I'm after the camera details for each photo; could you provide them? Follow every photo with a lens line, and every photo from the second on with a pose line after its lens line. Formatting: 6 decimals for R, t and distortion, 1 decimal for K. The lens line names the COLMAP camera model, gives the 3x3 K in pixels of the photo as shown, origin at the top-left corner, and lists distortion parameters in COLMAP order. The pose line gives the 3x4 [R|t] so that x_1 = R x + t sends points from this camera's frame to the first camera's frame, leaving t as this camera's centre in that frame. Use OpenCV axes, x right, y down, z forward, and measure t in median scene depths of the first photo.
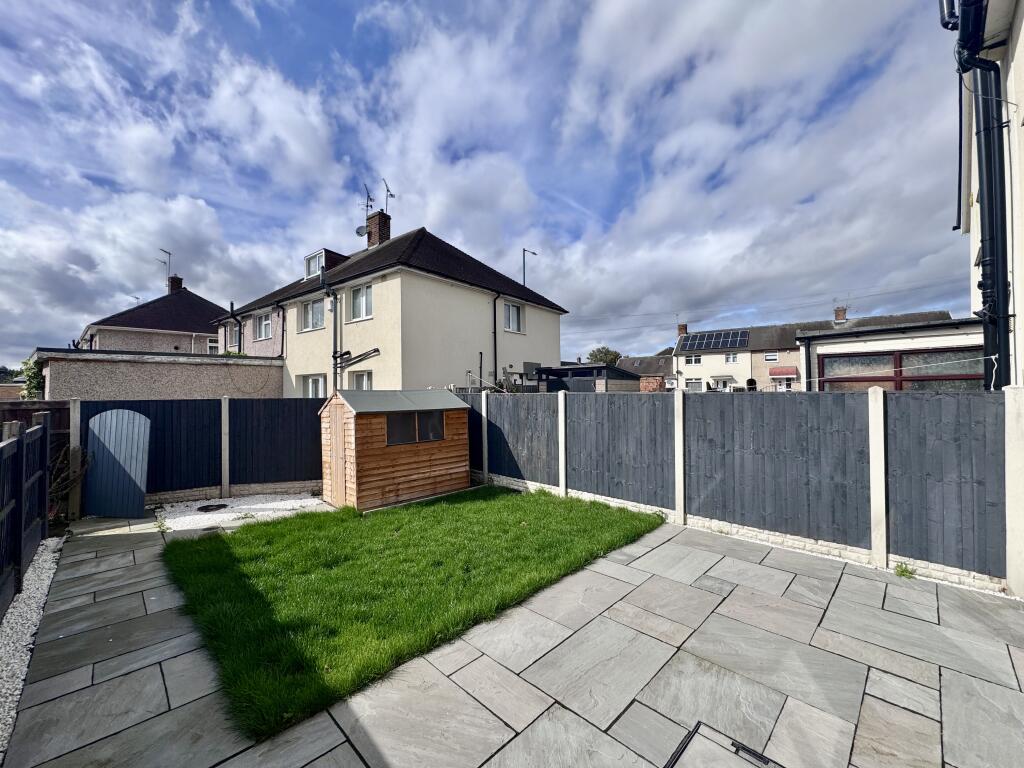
lens RADIAL K [[411.7, 0, 513.2], [0, 411.7, 385.2], [0, 0, 1]] dist [0.000674, 0.000181]
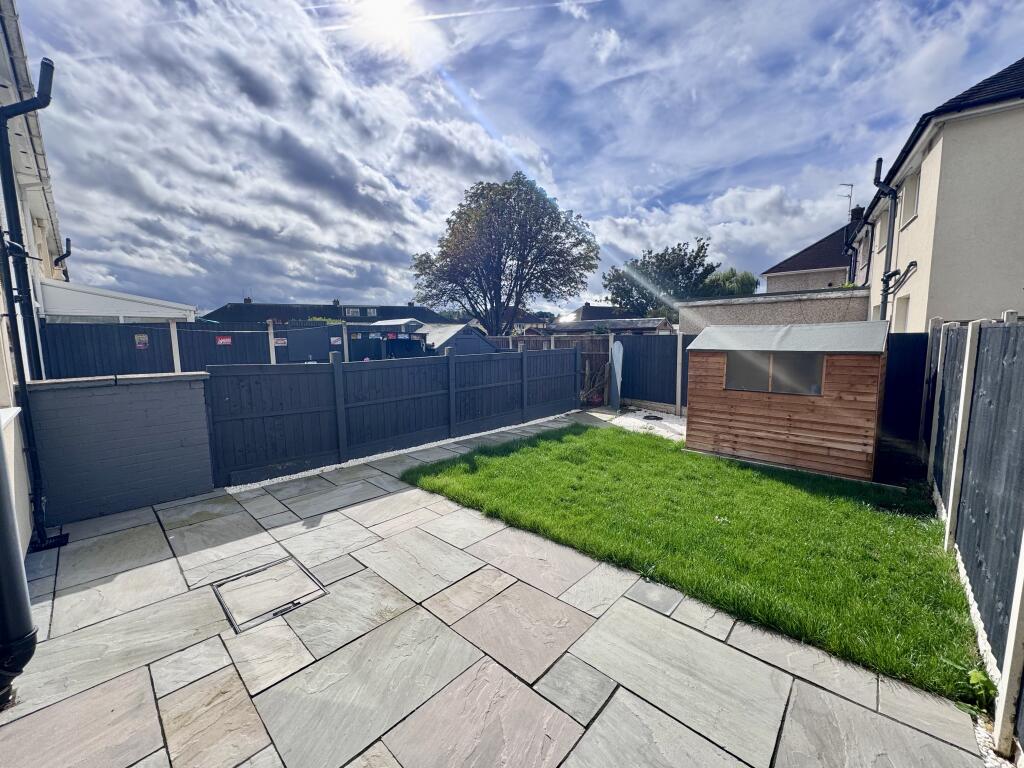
lens RADIAL K [[411.7, 0, 513.2], [0, 411.7, 385.2], [0, 0, 1]] dist [0.000674, 0.000181]
pose [[0.038033, 0.129021, -0.990912, 0.728684], [0.025225, 0.991190, 0.130026, 0.016140], [0.998958, -0.029941, 0.034443, 0.684169]]
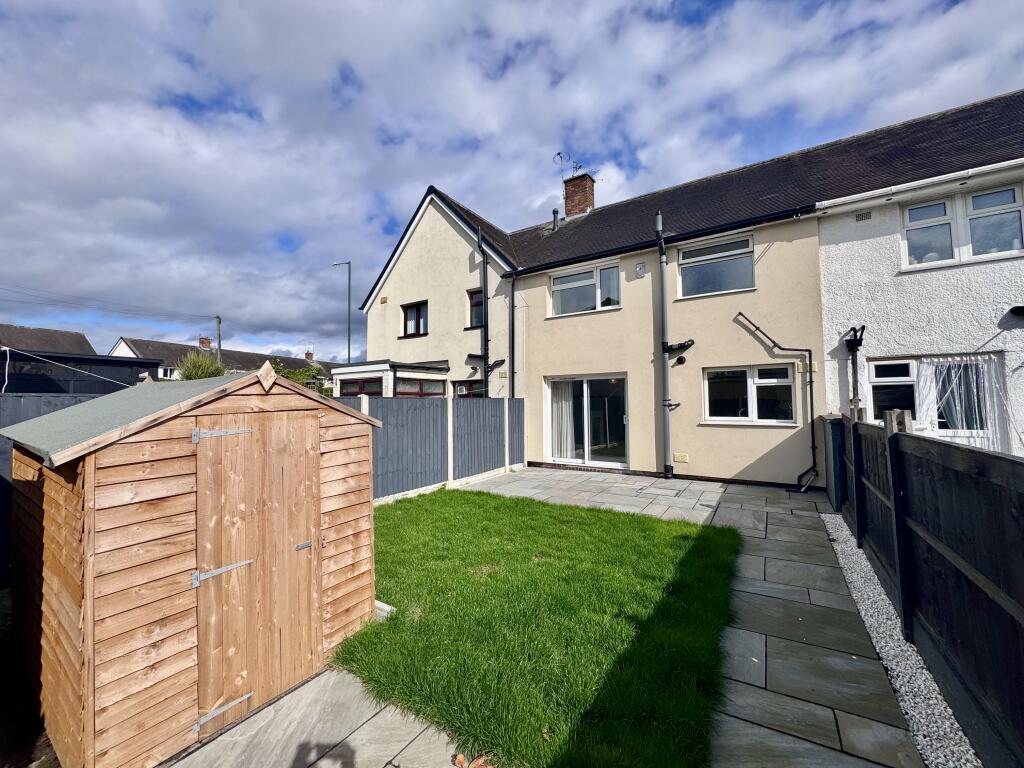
lens RADIAL K [[411.7, 0, 513.2], [0, 411.7, 385.2], [0, 0, 1]] dist [0.000674, 0.000181]
pose [[-0.233011, 0.055748, 0.970875, -1.107173], [0.000580, 0.998363, -0.057187, 0.059760], [-0.972474, -0.012763, -0.232662, 1.169767]]
